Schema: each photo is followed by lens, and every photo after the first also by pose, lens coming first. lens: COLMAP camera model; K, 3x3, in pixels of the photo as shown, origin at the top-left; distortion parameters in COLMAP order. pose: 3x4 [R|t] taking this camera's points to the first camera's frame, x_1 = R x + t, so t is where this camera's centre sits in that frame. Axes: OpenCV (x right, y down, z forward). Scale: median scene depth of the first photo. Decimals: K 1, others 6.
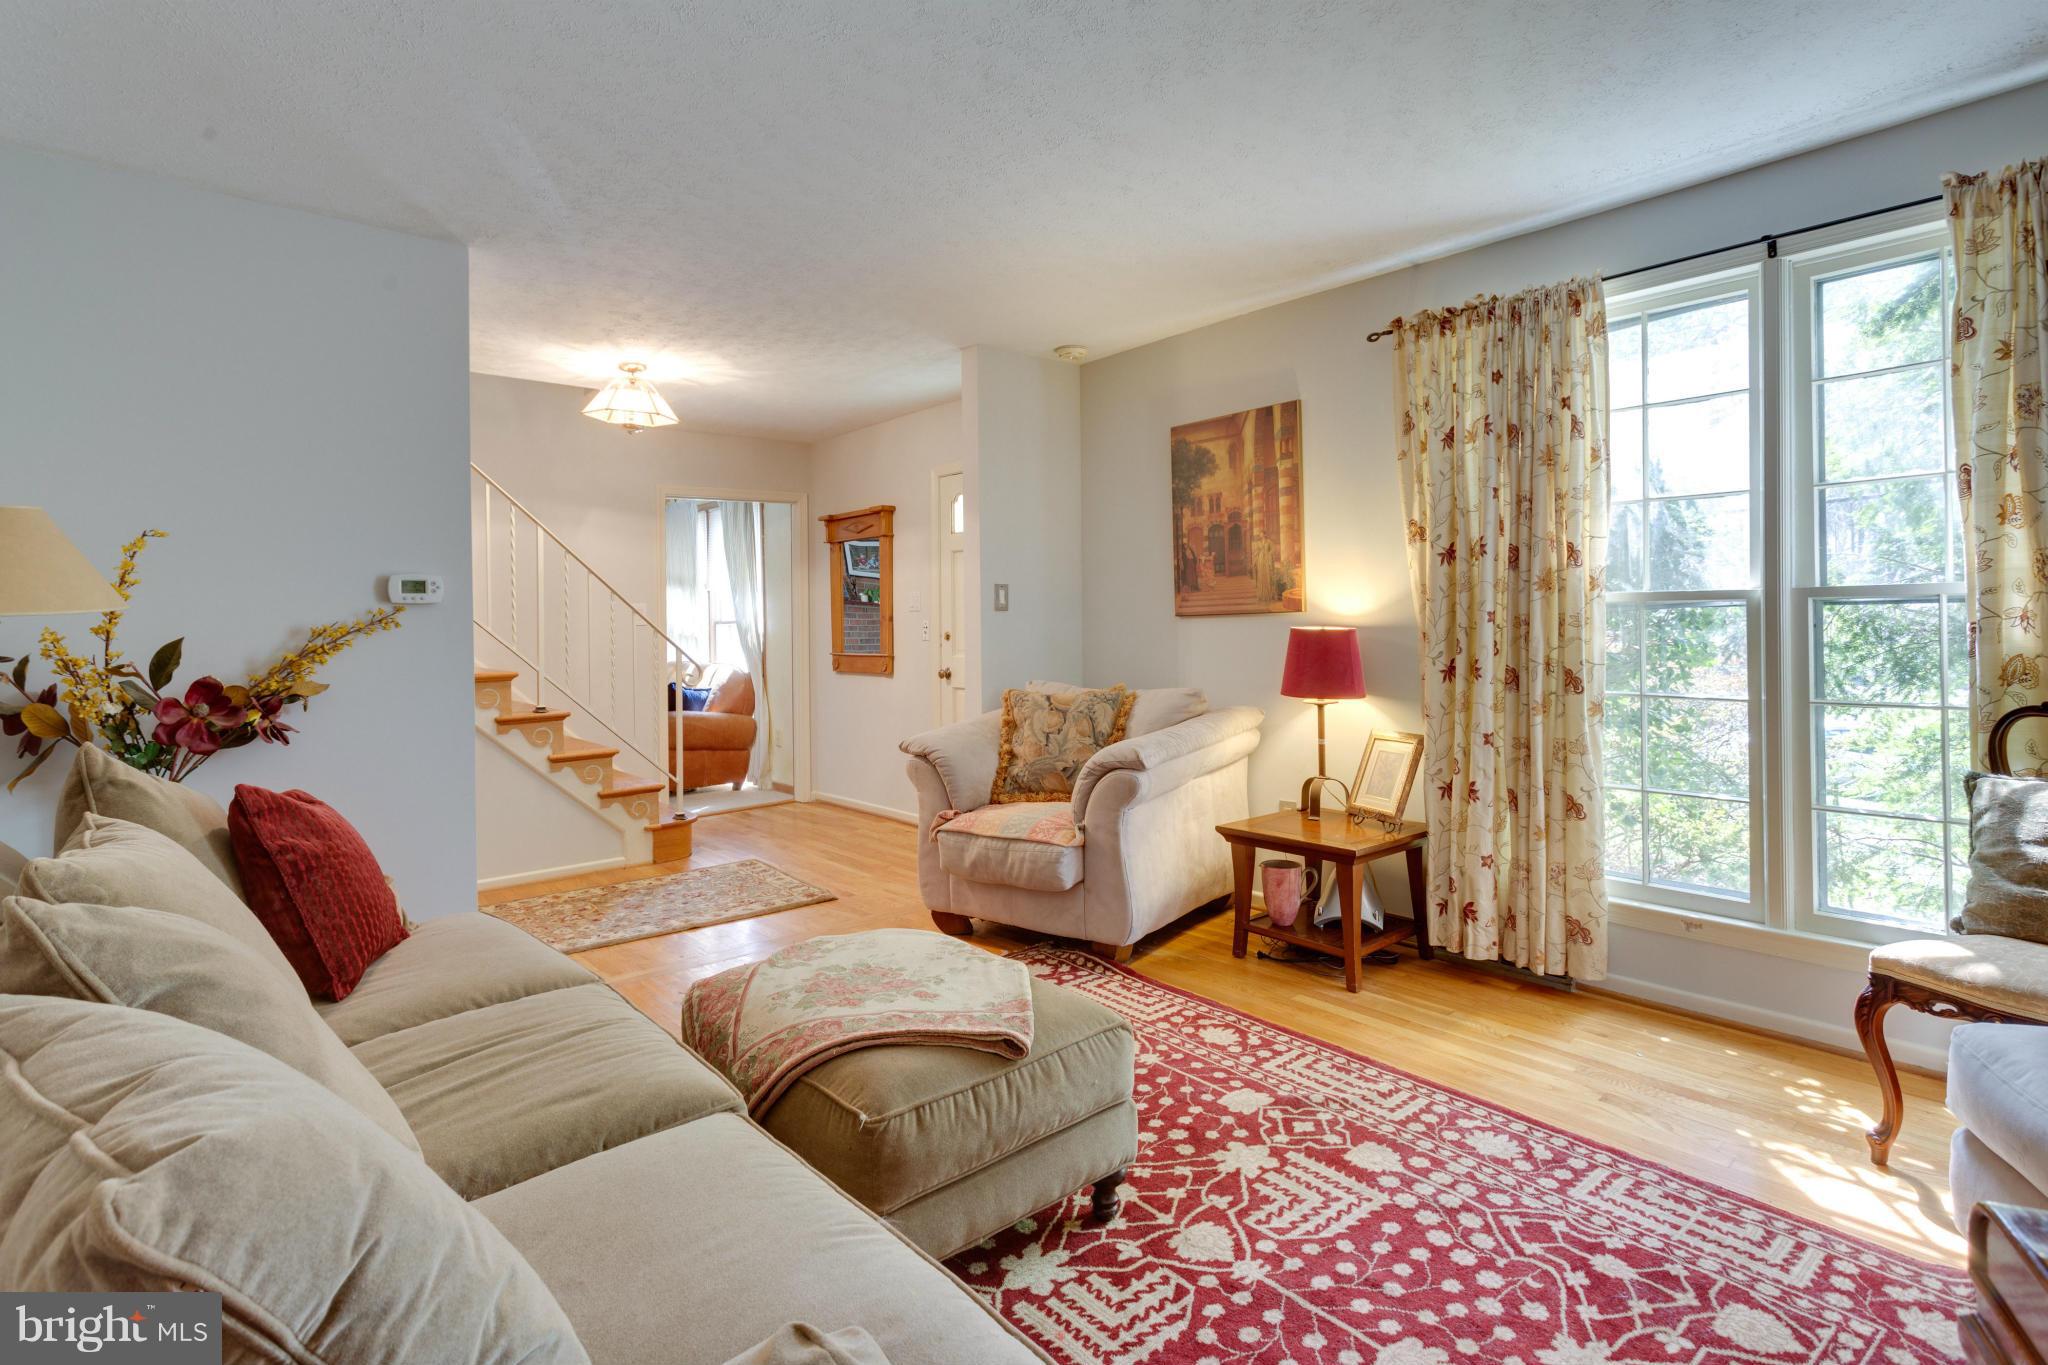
lens RADIAL K [[978.6, 0, 1018.9], [0, 978.6, 626.5], [0, 0, 1]] dist [0.002796, 0.001239]
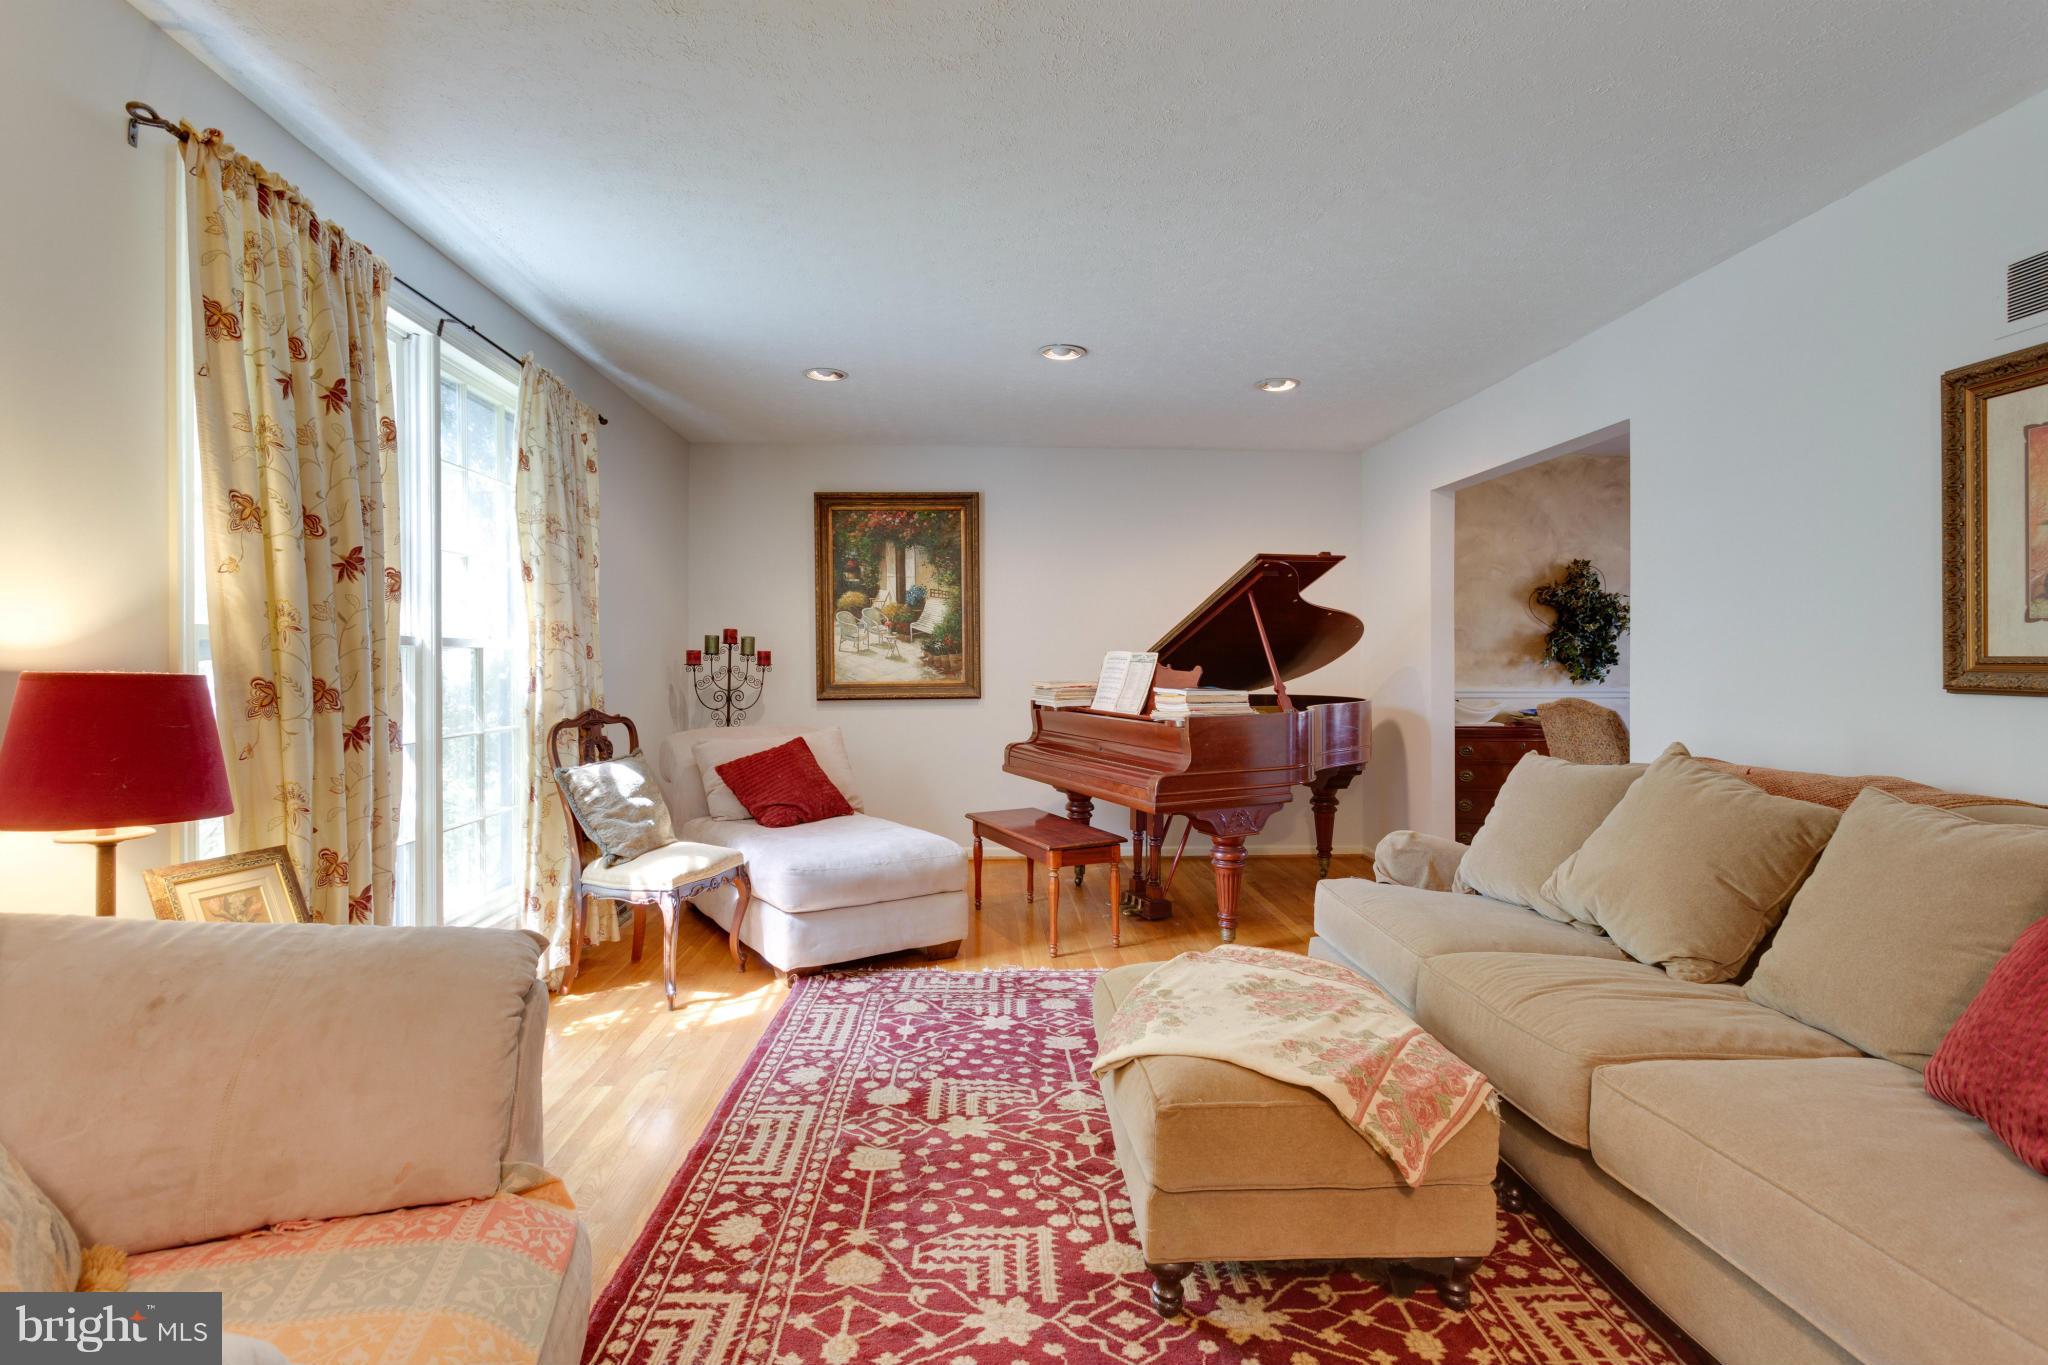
lens RADIAL K [[978.6, 0, 1018.3], [0, 978.6, 676.0], [0, 0, 1]] dist [0.002796, 0.001239]
pose [[-0.787159, 0.013010, 0.616613, -0.524278], [0.018157, 0.999833, 0.002085, 0.017339], [-0.616483, 0.012837, -0.787263, 1.848855]]
